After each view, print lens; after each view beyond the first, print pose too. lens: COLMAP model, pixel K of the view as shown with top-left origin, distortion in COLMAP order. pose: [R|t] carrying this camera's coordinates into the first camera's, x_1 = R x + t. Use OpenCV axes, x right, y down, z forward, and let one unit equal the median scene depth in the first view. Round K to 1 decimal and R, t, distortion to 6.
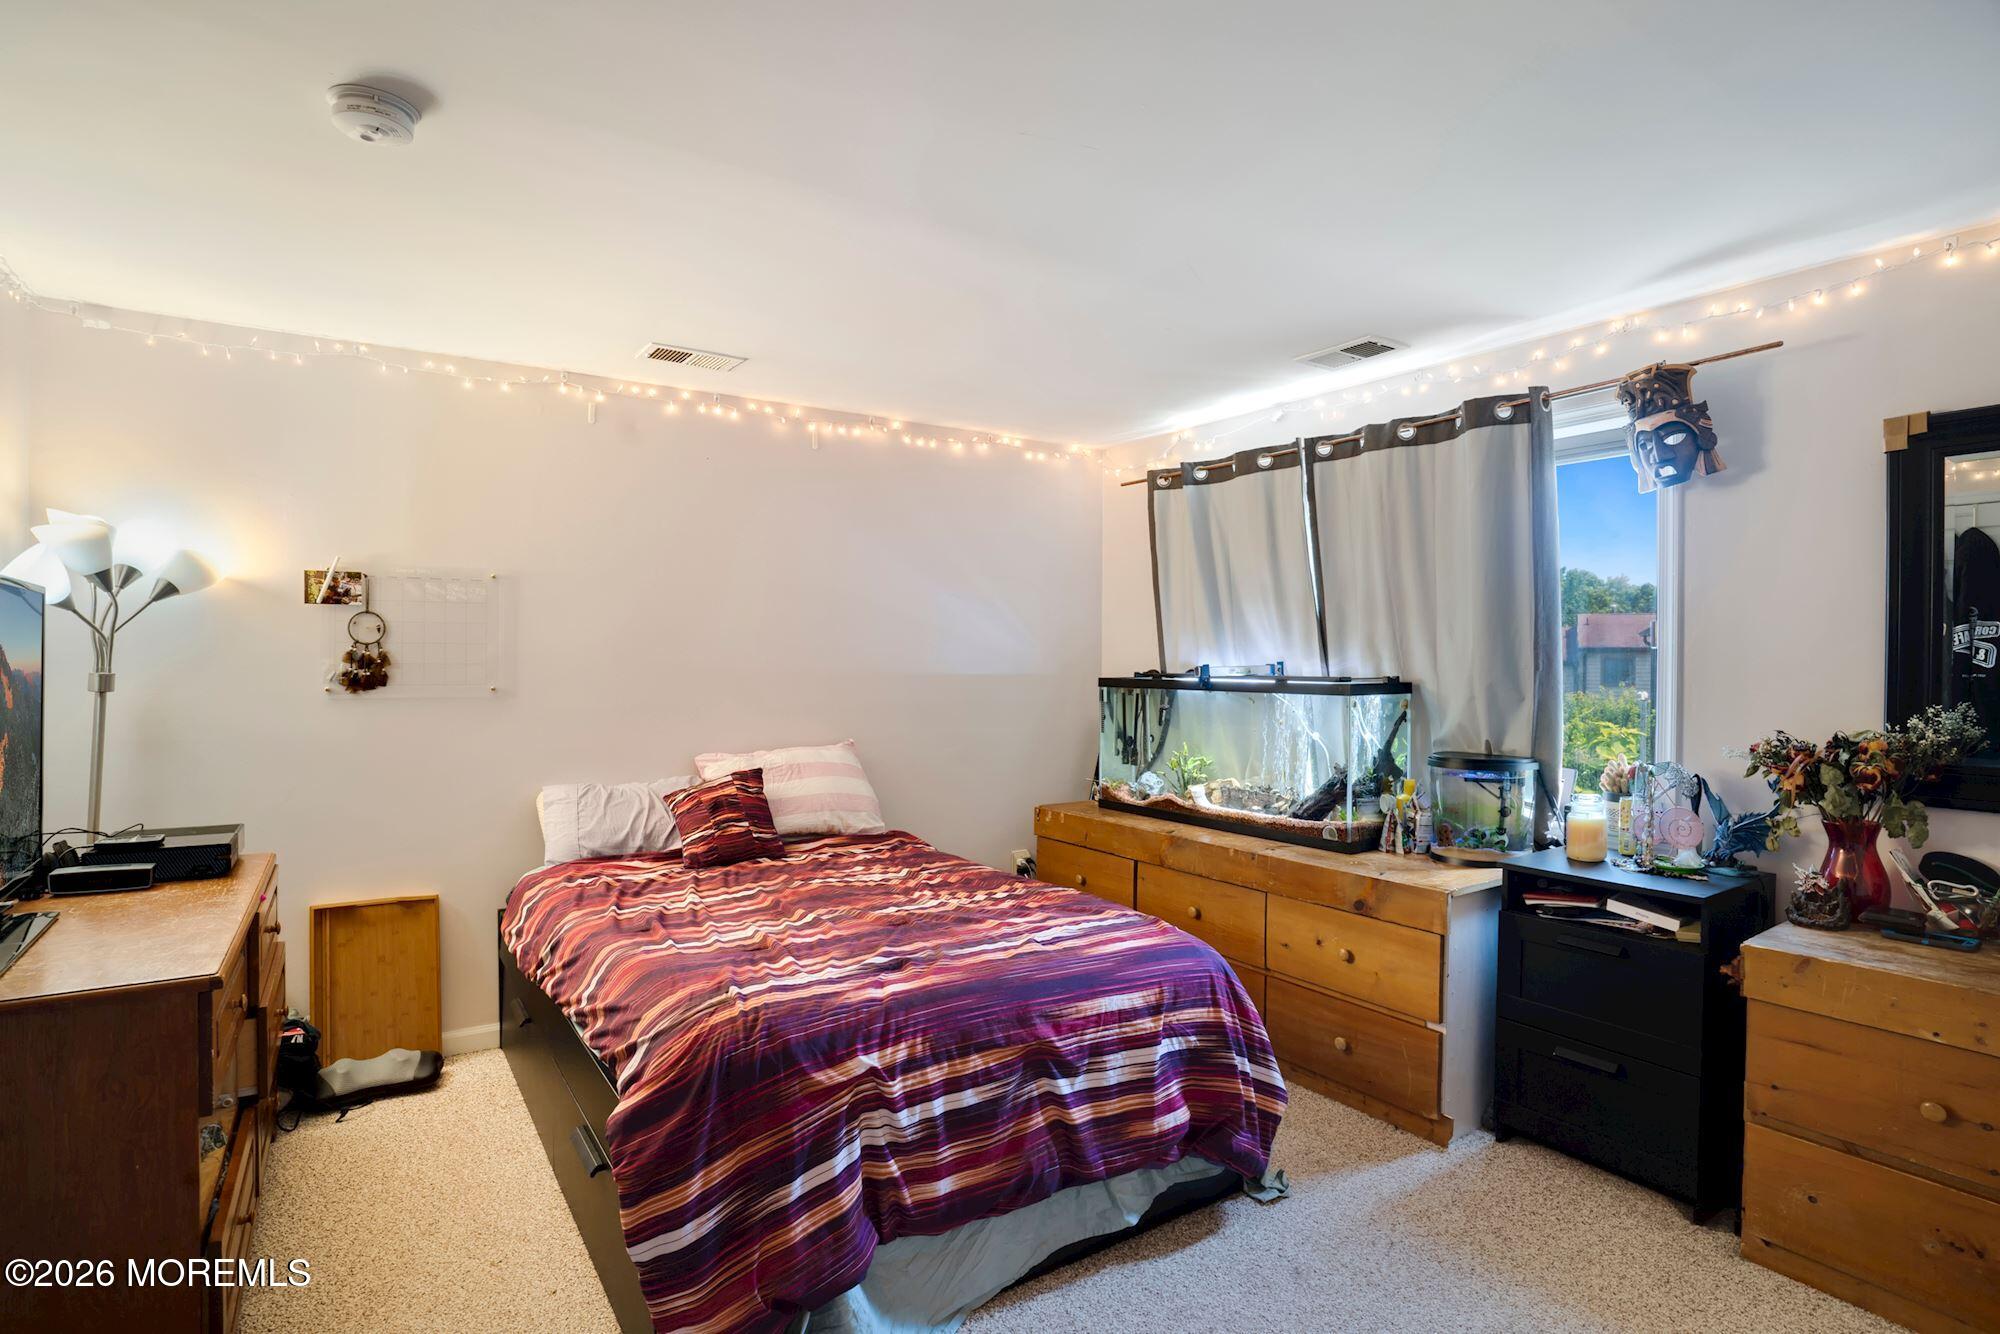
lens RADIAL K [[1018.3, 0, 1012.2], [0, 1018.3, 668.6], [0, 0, 1]] dist [-0.078291, 0.042447]
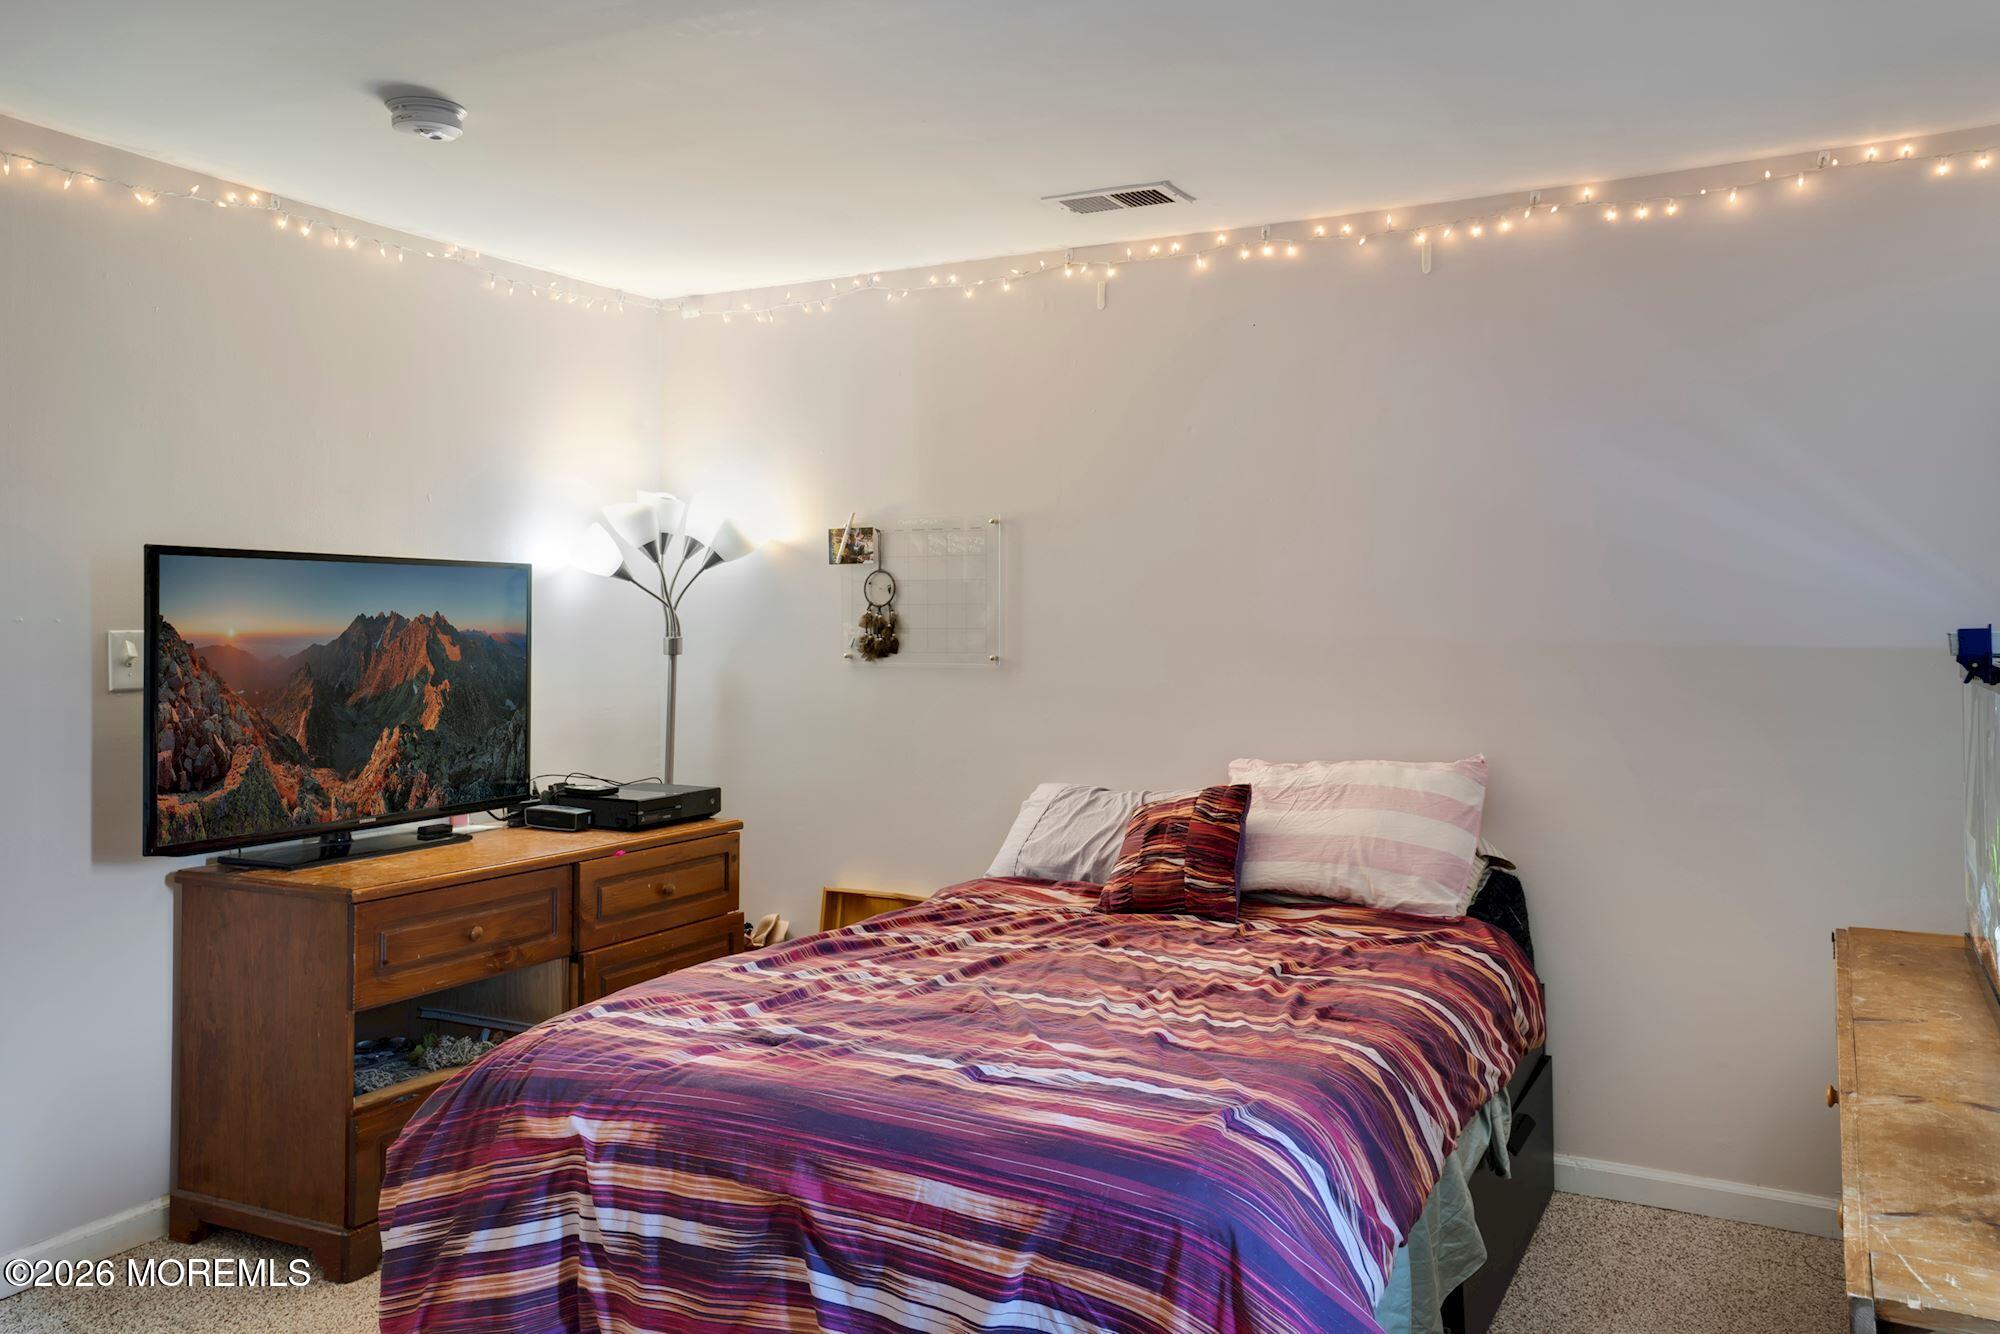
lens RADIAL K [[1575.7, 0, 994.6], [0, 1575.7, 634.3], [0, 0, 1]] dist [-0.003553, 0.128894]
pose [[0.473924, 0.001143, -0.880565, 0.677545], [-0.003158, 0.999995, -0.000401, 0.000987], [0.880560, 0.002971, 0.473925, 0.424802]]
